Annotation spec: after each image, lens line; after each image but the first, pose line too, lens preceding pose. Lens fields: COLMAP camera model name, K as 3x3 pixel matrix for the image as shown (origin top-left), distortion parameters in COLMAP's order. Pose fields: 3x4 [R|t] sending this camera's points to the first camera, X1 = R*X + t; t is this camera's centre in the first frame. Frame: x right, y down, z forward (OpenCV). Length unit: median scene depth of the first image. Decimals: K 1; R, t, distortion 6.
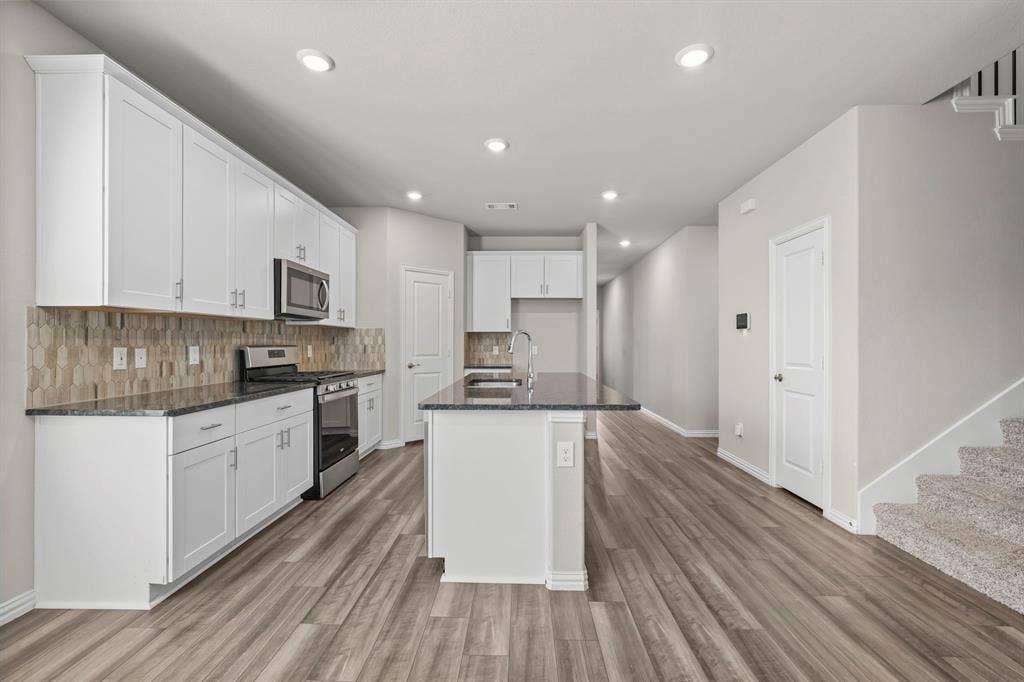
lens RADIAL K [[447.8, 0, 512.0], [0, 447.8, 341.0], [0, 0, 1]] dist [-0.005061, 0.000502]
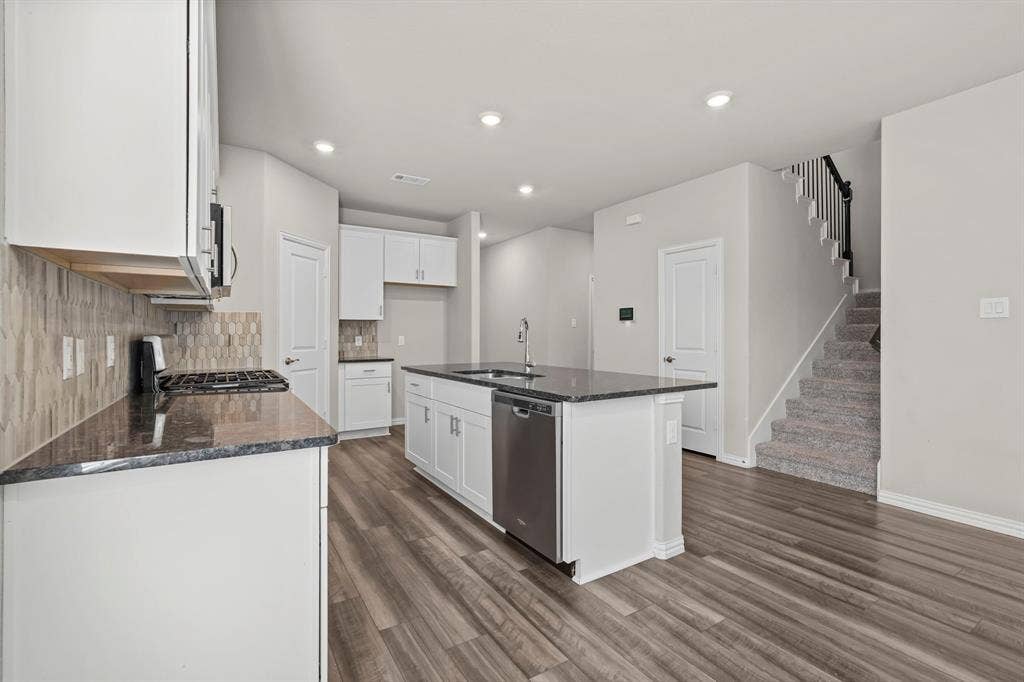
lens RADIAL K [[457.4, 0, 512.7], [0, 457.4, 330.3], [0, 0, 1]] dist [-0.010207, 0.000233]
pose [[0.829039, 0.003689, 0.559178, -0.540874], [-0.001317, 0.999988, -0.004645, 0.006729], [-0.559189, 0.003114, 0.829034, 0.191437]]
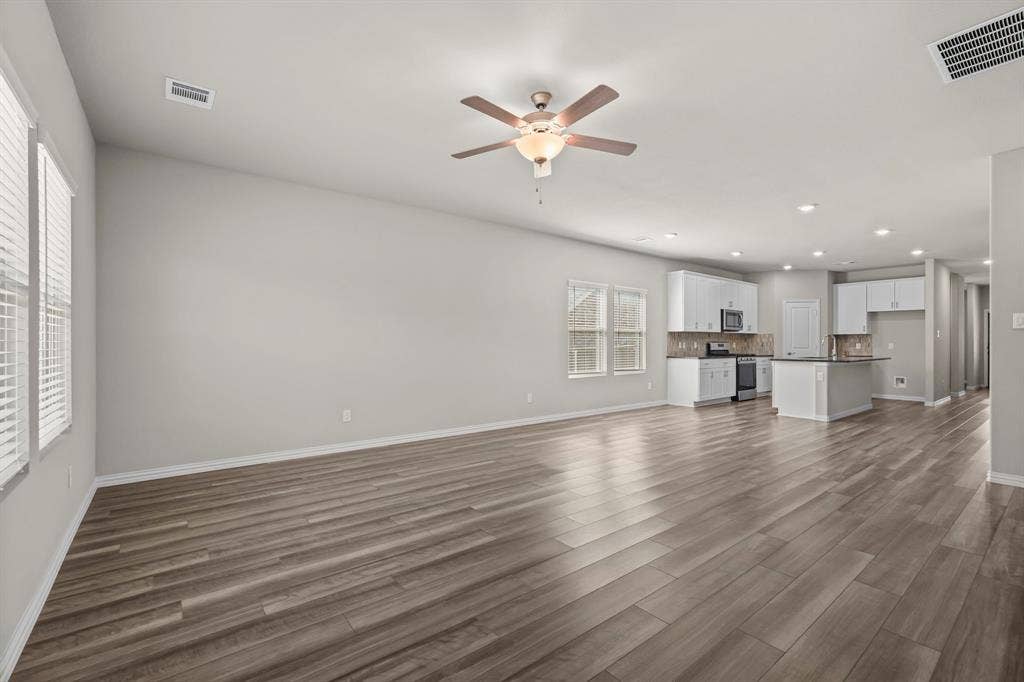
lens RADIAL K [[447.8, 0, 512.0], [0, 447.8, 341.0], [0, 0, 1]] dist [-0.005061, 0.000502]
pose [[0.634697, -0.003183, -0.772754, 0.743788], [0.002107, 0.999995, -0.002388, 0.008960], [0.772758, -0.000112, 0.634701, -1.667381]]
